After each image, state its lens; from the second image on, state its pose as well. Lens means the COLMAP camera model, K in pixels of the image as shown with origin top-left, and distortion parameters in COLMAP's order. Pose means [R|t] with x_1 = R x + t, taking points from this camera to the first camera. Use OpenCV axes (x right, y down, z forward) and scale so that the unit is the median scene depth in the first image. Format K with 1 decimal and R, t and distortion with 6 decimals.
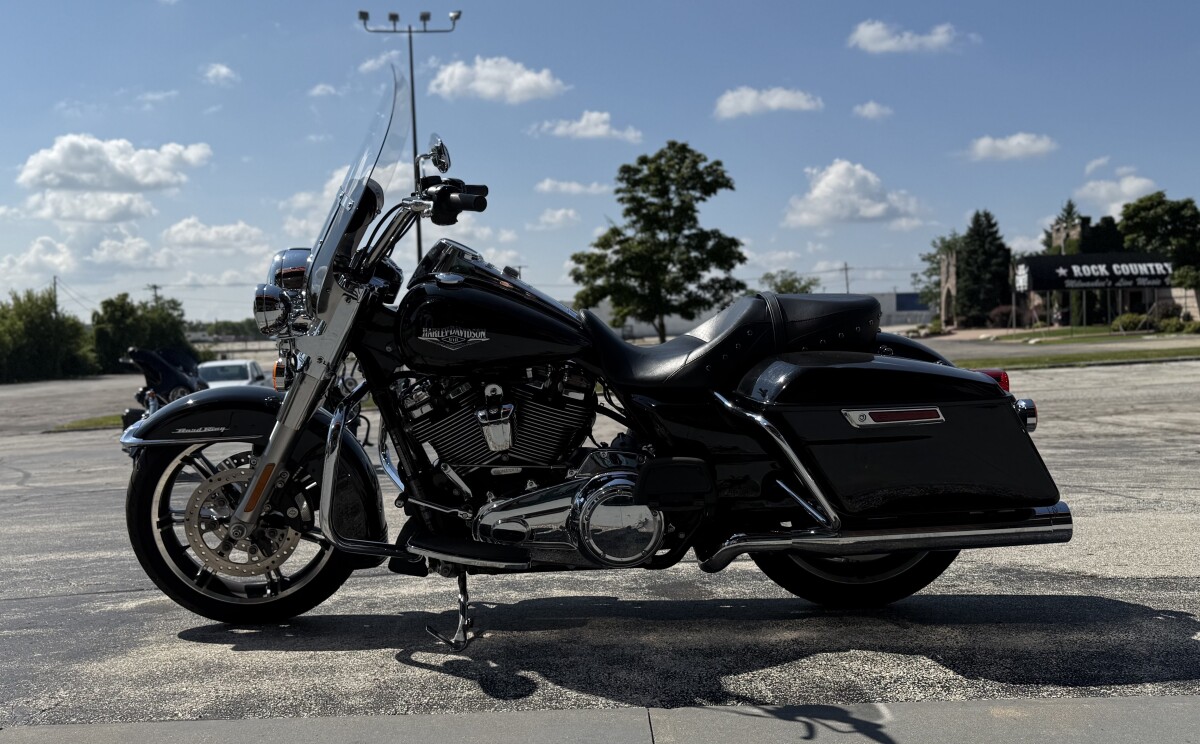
lens RADIAL K [[1040.6, 0, 643.8], [0, 1040.6, 372.2], [0, 0, 1]] dist [0.138921, -0.237146]
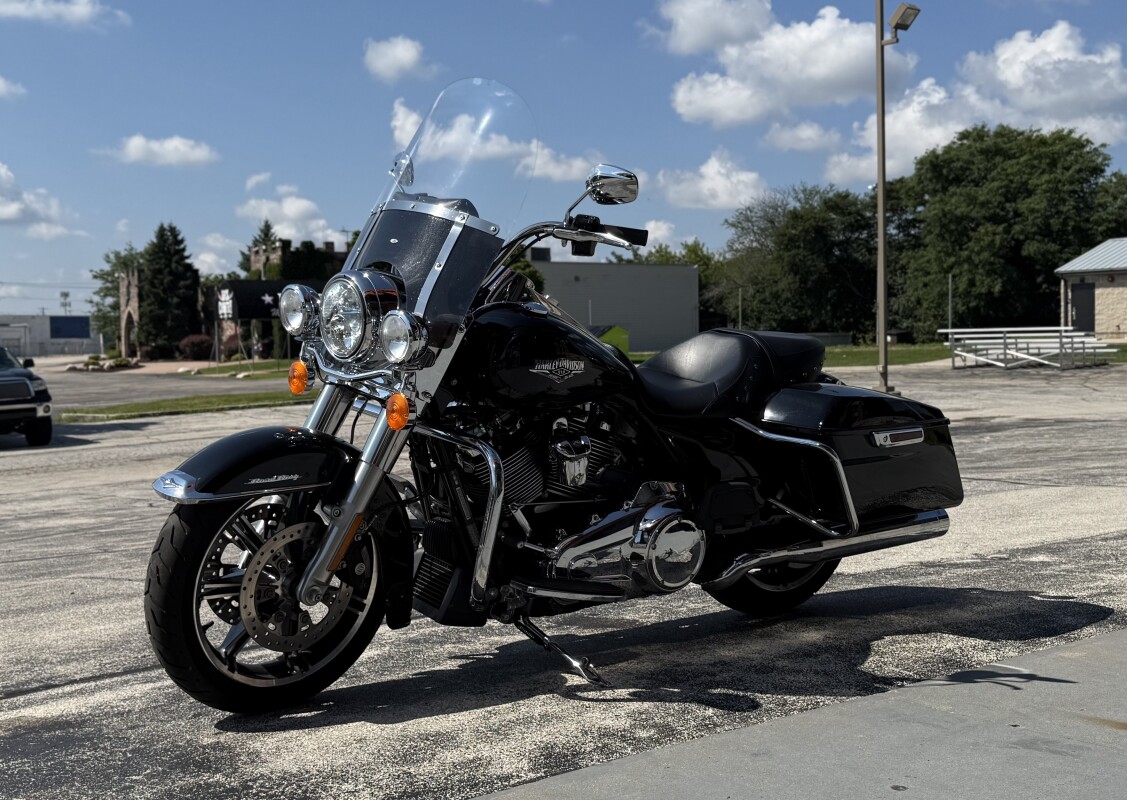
lens RADIAL K [[1203.4, 0, 563.5], [0, 1203.4, 400.0], [0, 0, 1]] dist [0.114574, -0.227418]
pose [[0.822352, -0.010986, 0.568872, -0.873668], [0.016040, 0.999864, -0.003879, -0.000805], [-0.568752, 0.012315, 0.822417, 0.087287]]
